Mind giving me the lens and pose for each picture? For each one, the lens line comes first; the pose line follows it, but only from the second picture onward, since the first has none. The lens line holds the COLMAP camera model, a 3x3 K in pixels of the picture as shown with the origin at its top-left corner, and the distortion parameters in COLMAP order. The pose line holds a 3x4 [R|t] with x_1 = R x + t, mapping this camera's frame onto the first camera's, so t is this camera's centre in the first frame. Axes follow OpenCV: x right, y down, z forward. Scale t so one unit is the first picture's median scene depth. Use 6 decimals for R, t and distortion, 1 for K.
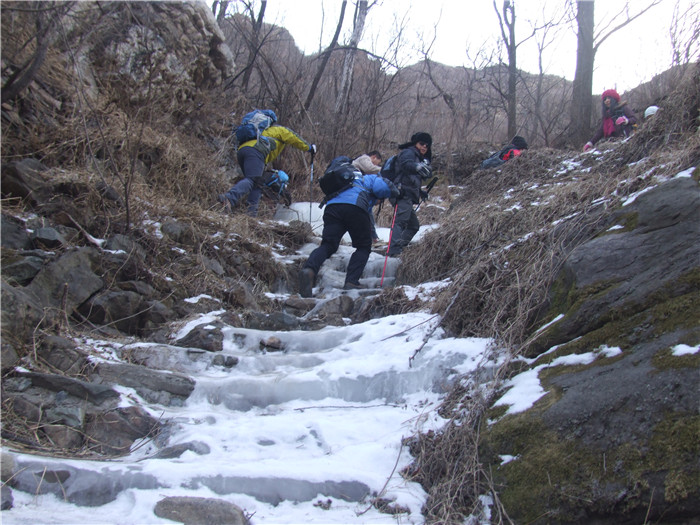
lens RADIAL K [[644.1, 0, 348.2], [0, 644.1, 262.9], [0, 0, 1]] dist [-0.018303, 0.000000]
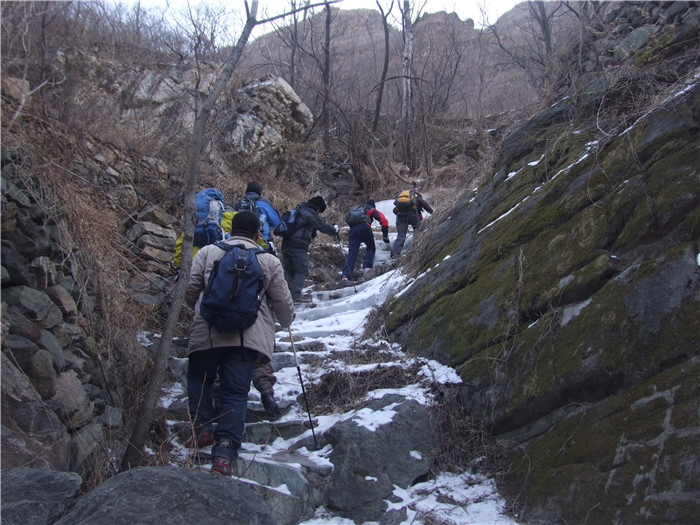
lens RADIAL K [[644.1, 0, 350.8], [0, 644.1, 262.5], [0, 0, 1]] dist [-0.018303, 0.000000]
pose [[0.955480, -0.200472, -0.216494, 0.184453], [0.207782, 0.978110, 0.011308, 0.004063], [0.209488, -0.055789, 0.976218, -0.463547]]
